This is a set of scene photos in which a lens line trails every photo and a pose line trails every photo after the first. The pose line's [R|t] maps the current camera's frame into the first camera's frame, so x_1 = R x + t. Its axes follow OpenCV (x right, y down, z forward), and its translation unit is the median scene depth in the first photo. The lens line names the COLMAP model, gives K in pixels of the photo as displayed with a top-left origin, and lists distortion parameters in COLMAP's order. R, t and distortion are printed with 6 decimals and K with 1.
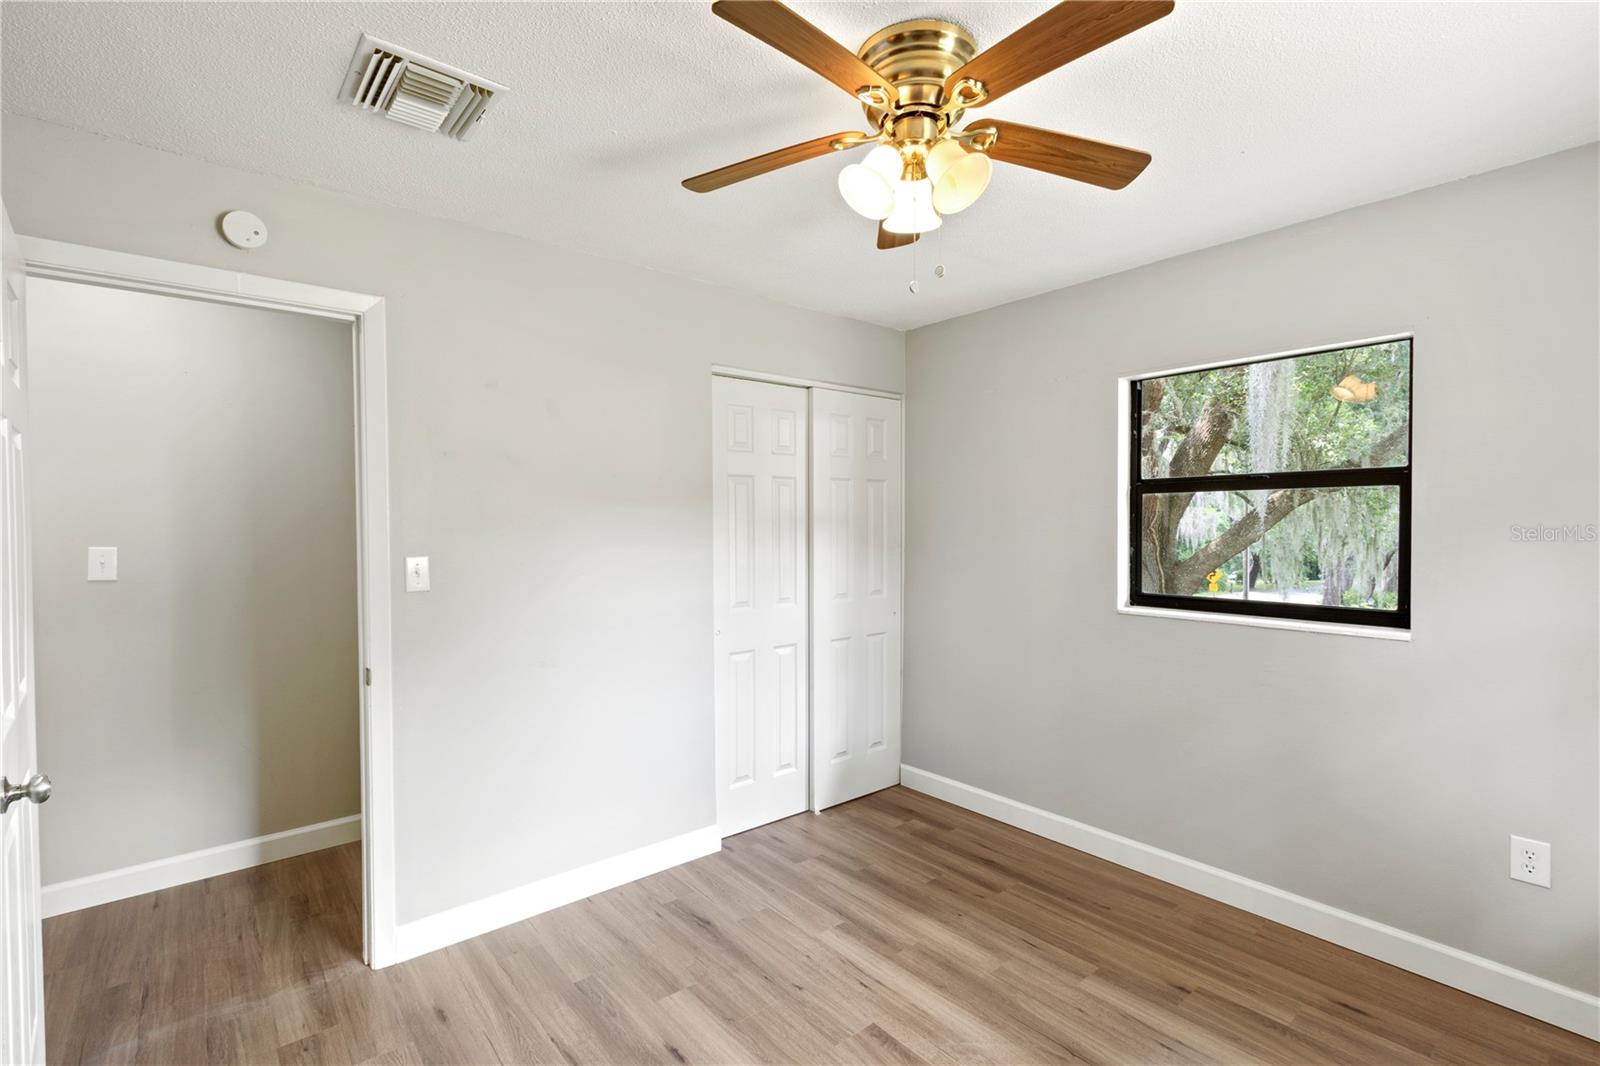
lens RADIAL K [[744.1, 0, 787.2], [0, 744.1, 536.4], [0, 0, 1]] dist [0.000556, -0.000132]
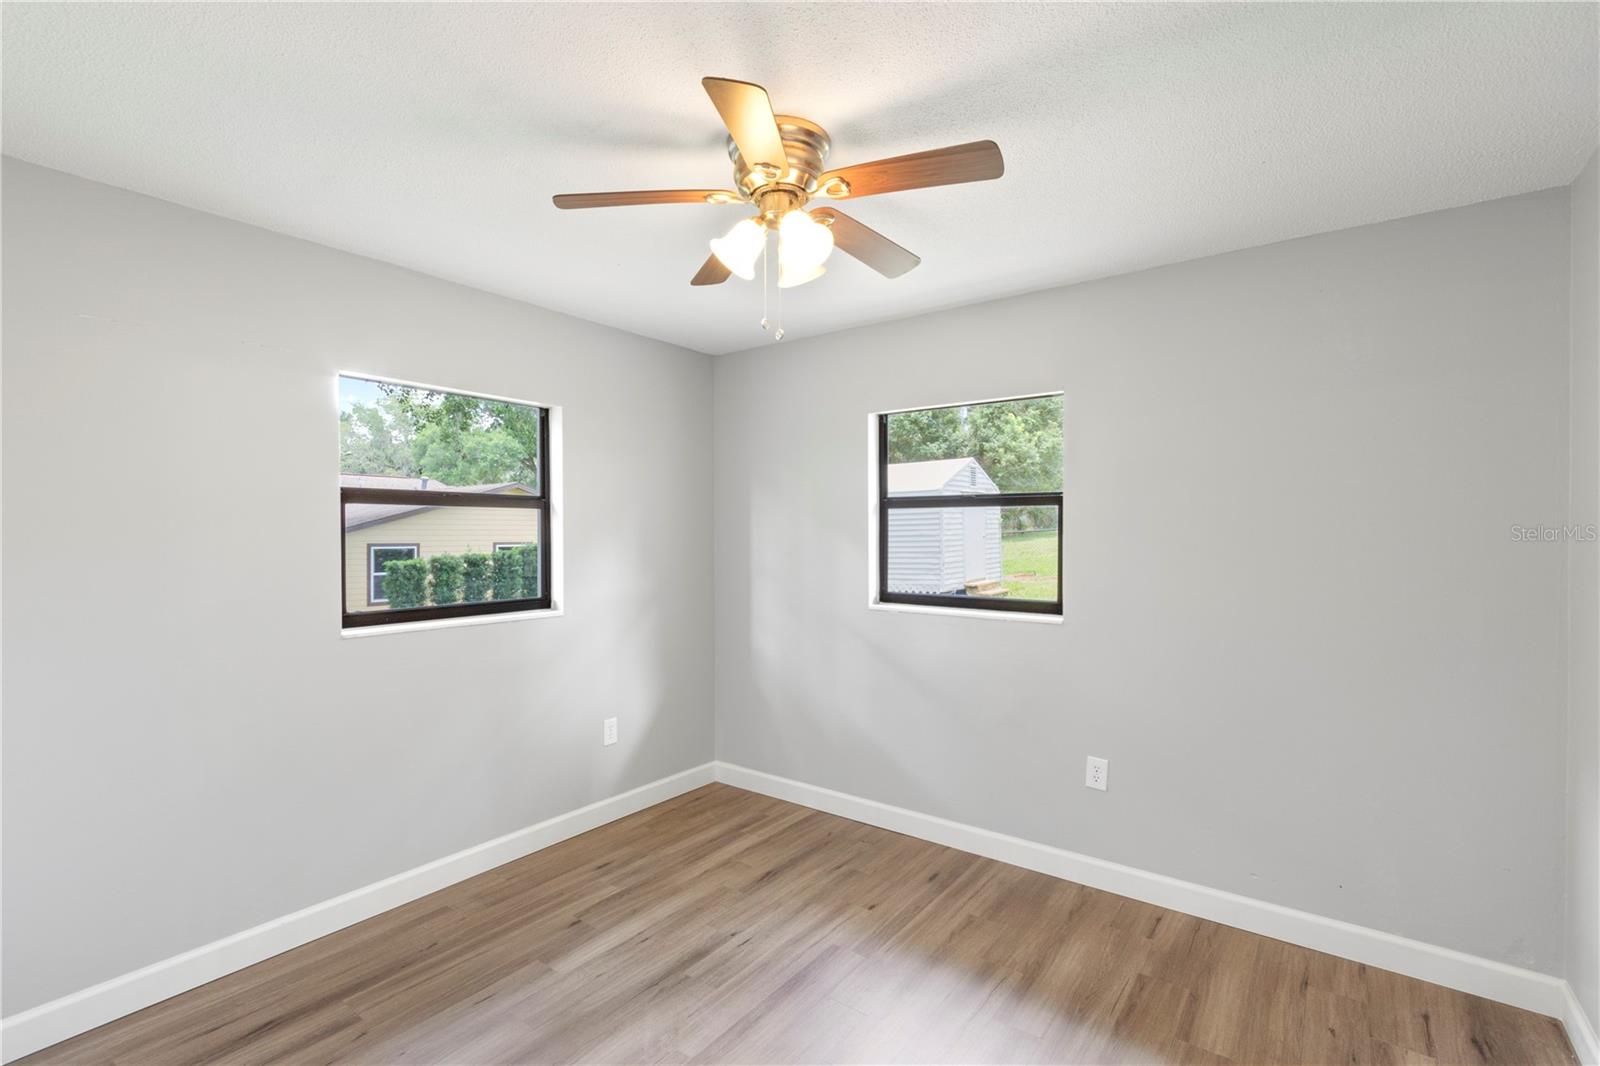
lens RADIAL K [[744.1, 0, 787.2], [0, 744.1, 536.4], [0, 0, 1]] dist [0.000556, -0.000132]
pose [[-0.261548, 0.009691, 0.965142, -0.657351], [0.027125, 0.999628, -0.002686, 0.000705], [-0.964809, 0.025477, -0.261713, 0.888052]]
